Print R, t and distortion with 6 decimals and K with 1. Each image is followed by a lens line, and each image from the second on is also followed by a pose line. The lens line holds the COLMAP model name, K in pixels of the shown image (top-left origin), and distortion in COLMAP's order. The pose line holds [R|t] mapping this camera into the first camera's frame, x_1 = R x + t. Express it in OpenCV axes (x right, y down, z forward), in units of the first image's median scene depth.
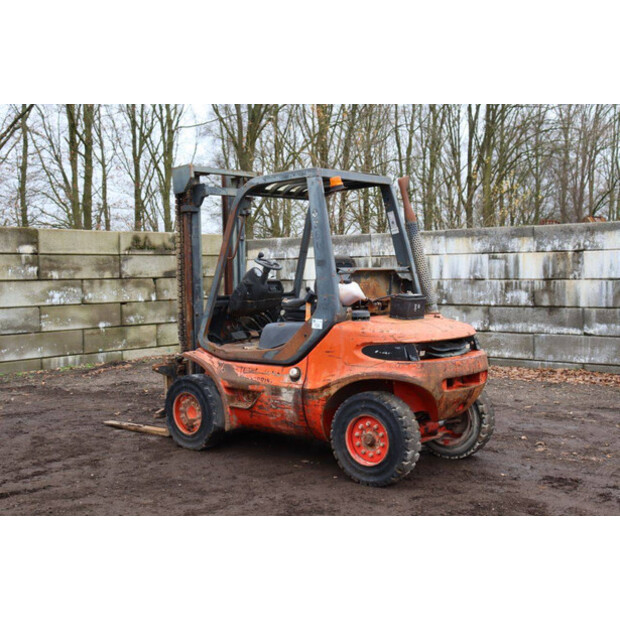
lens RADIAL K [[833.6, 0, 312.9], [0, 833.6, 303.7], [0, 0, 1]] dist [0.060687, 0.000000]
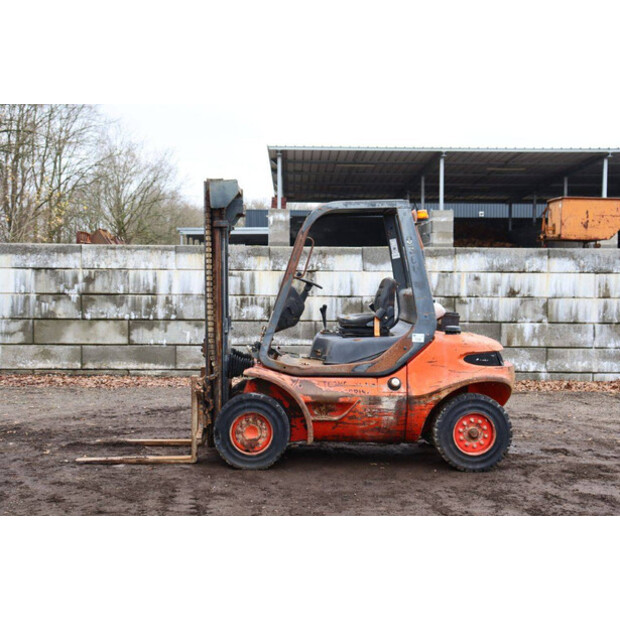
lens RADIAL K [[889.7, 0, 319.2], [0, 889.7, 320.3], [0, 0, 1]] dist [0.078226, 0.000000]
pose [[0.735464, -0.011512, 0.677466, -0.801404], [0.008602, 0.999934, 0.007654, -0.009091], [-0.677509, 0.000198, 0.735514, 0.174245]]
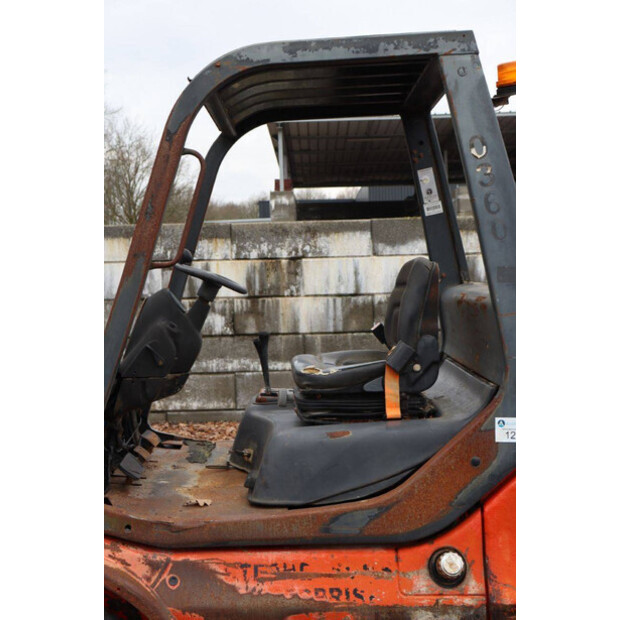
lens RADIAL K [[865.3, 0, 314.7], [0, 865.3, 315.8], [0, 0, 1]] dist [0.063745, 0.000000]
pose [[0.756581, -0.038716, 0.652753, -0.287859], [0.040689, 0.999099, 0.012097, -0.033193], [-0.652633, 0.017407, 0.757474, 0.657489]]
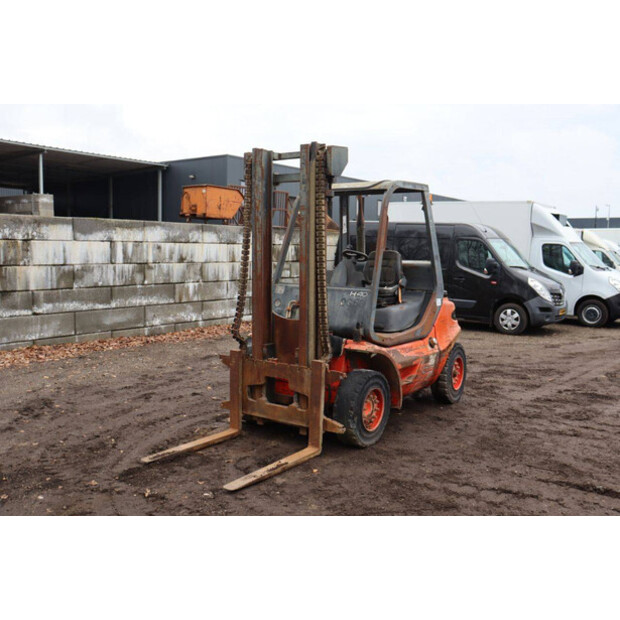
lens RADIAL K [[610.2, 0, 316.5], [0, 610.2, 306.9], [0, 0, 1]] dist [-0.059982, 0.000000]
pose [[-0.092040, -0.080786, 0.992473, -0.842288], [0.028201, 0.996092, 0.083695, -0.049727], [-0.995356, 0.035692, -0.089402, 1.126369]]
